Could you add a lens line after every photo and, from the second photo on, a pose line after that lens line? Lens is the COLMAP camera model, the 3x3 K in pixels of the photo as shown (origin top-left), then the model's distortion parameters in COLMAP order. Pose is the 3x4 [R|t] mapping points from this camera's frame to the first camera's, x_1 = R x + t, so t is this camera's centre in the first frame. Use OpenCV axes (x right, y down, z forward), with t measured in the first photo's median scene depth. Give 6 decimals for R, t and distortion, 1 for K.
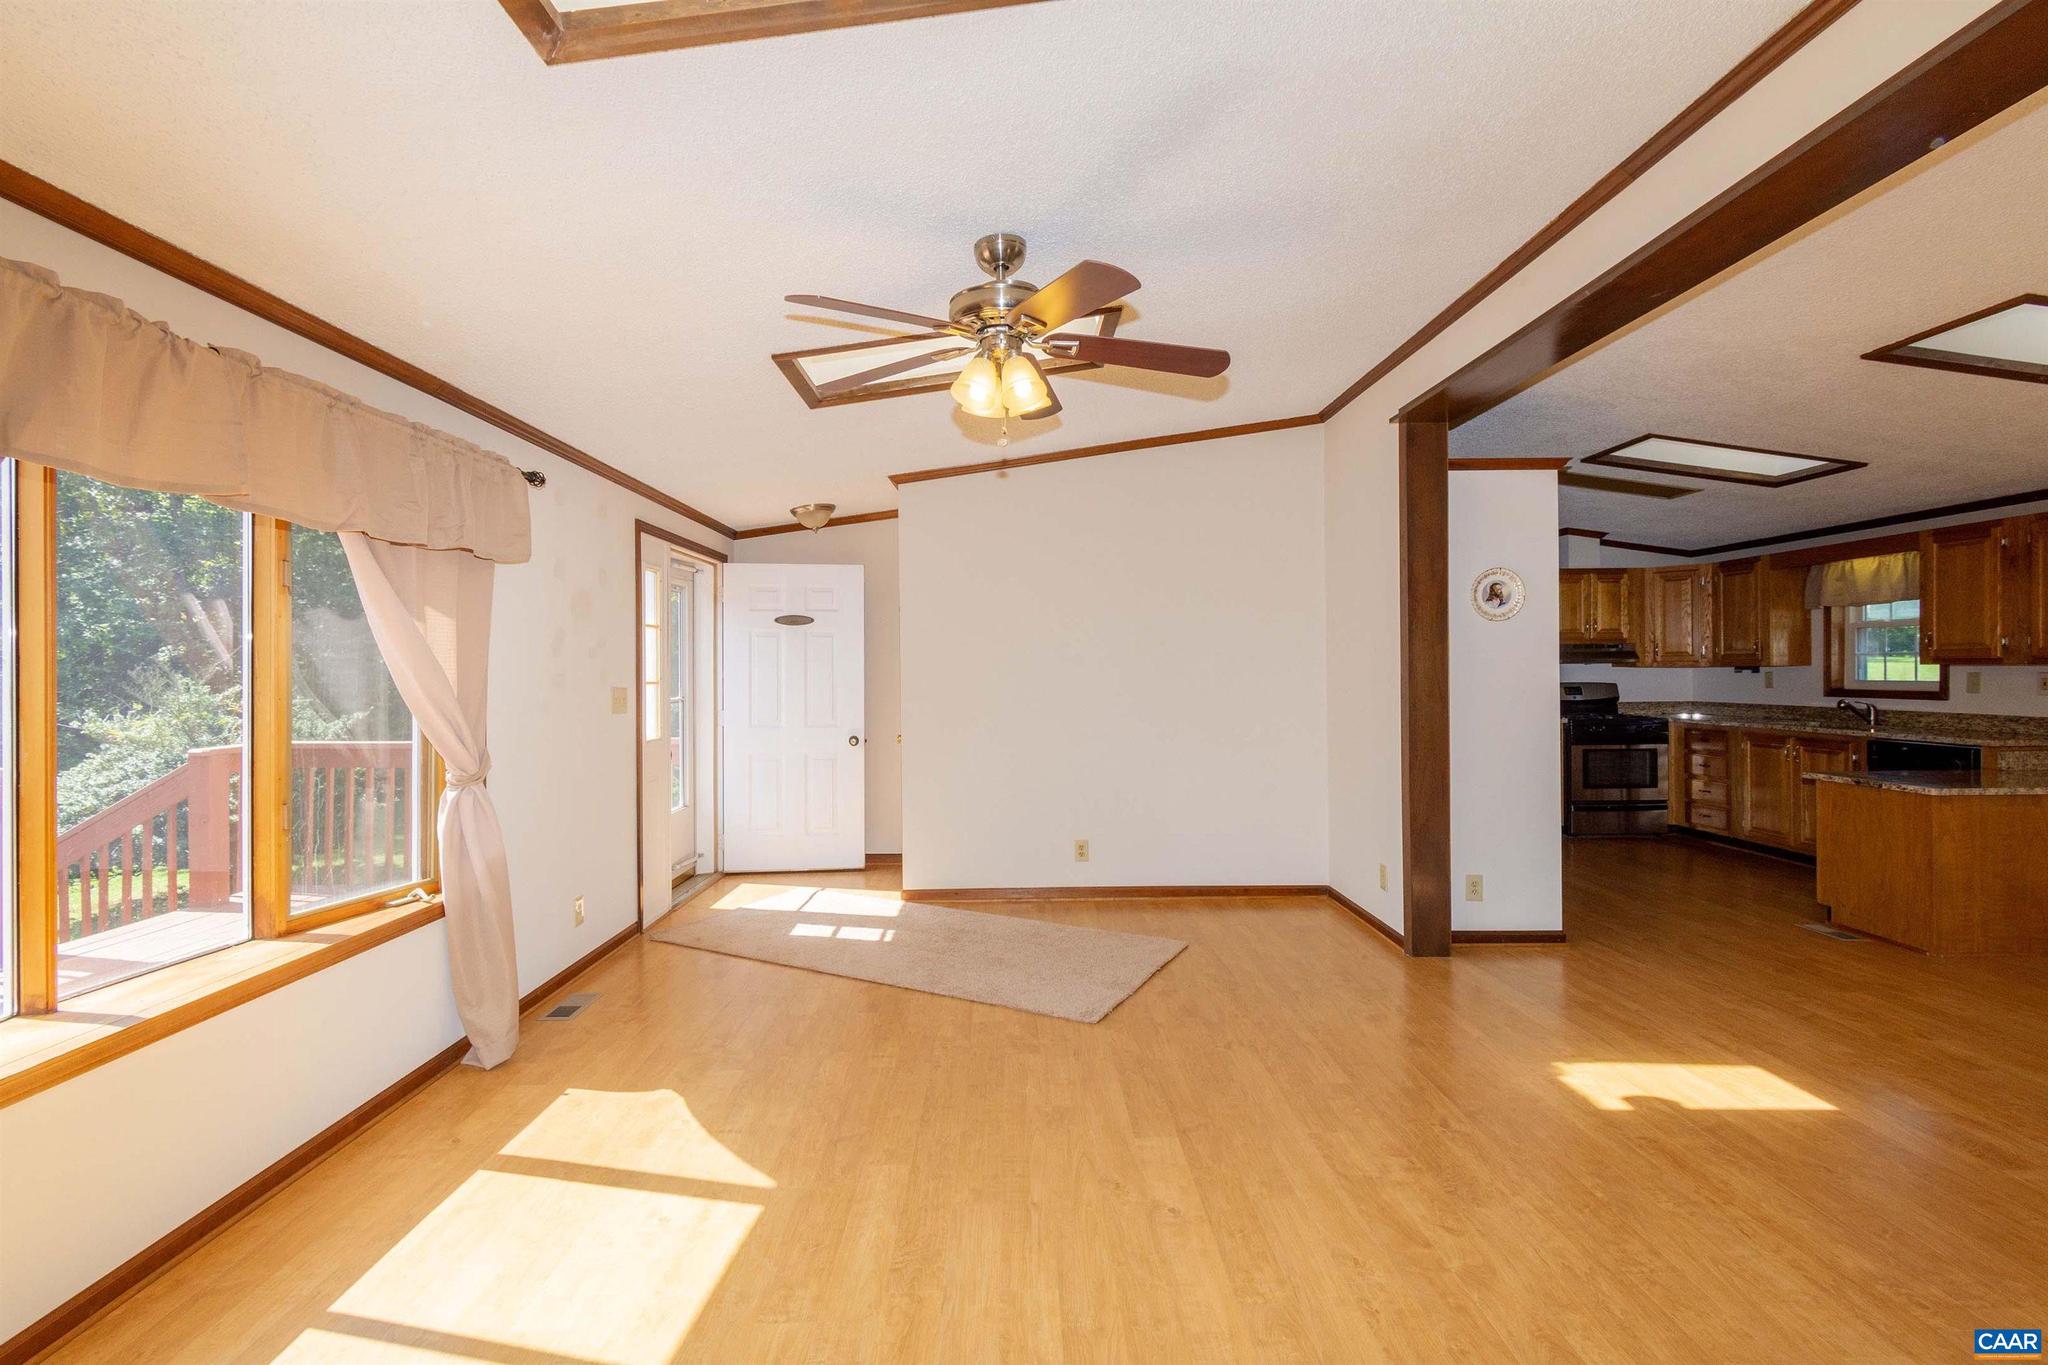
lens RADIAL K [[904.8, 0, 1024.2], [0, 904.8, 670.5], [0, 0, 1]] dist [-0.003854, -0.001275]
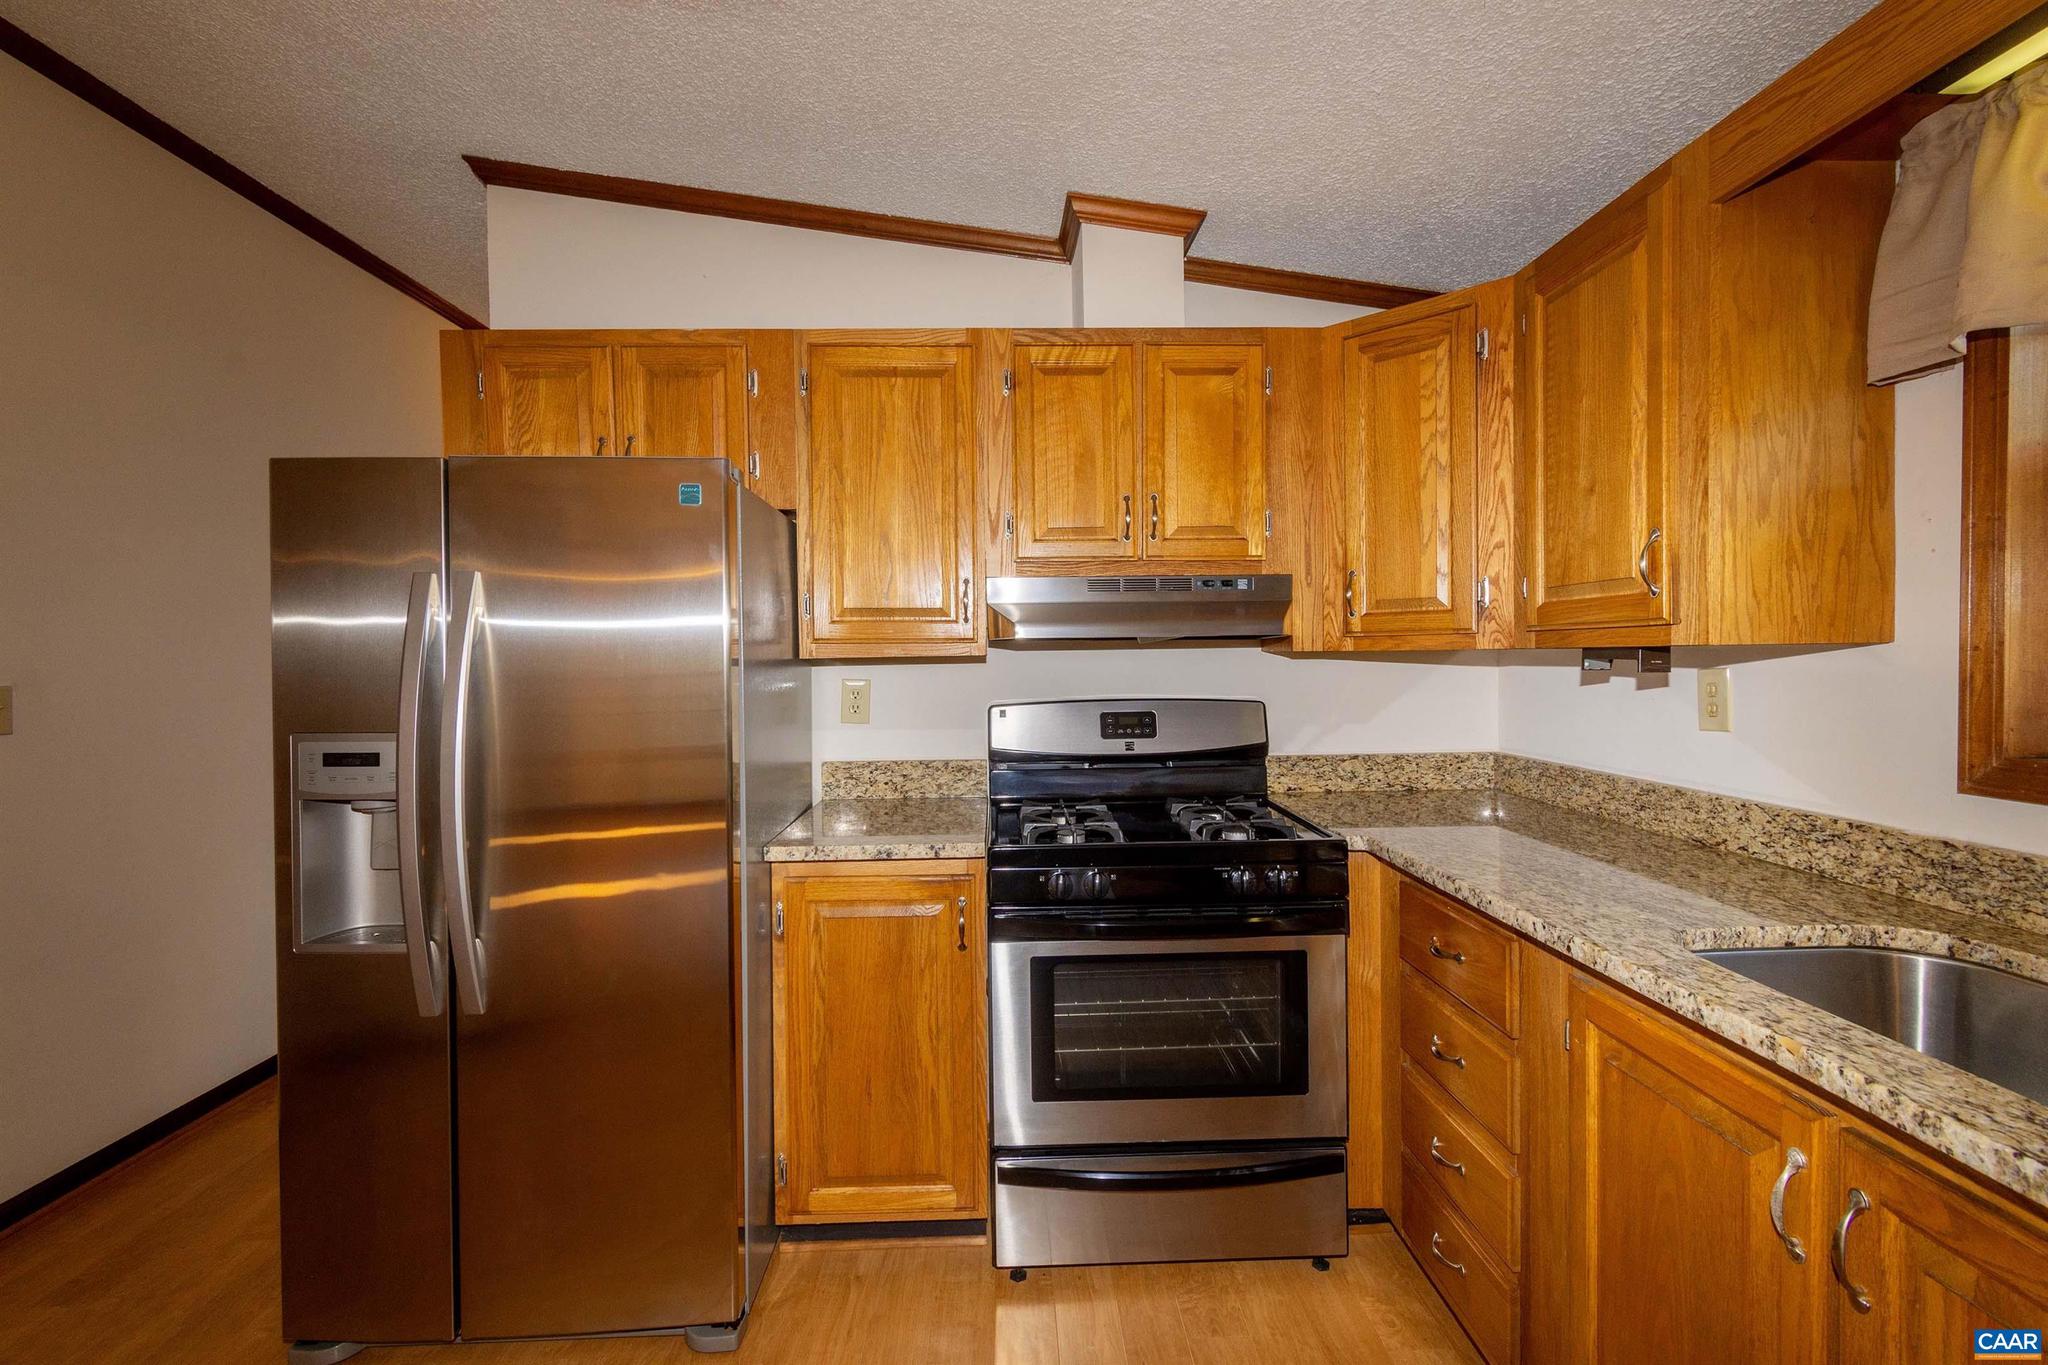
lens RADIAL K [[904.8, 0, 1034.9], [0, 904.8, 665.7], [0, 0, 1]] dist [-0.003854, -0.001275]
pose [[0.999654, -0.006930, 0.025365, 0.599618], [0.006564, 0.999873, 0.014491, -0.004302], [-0.025462, -0.014319, 0.999573, 0.715215]]
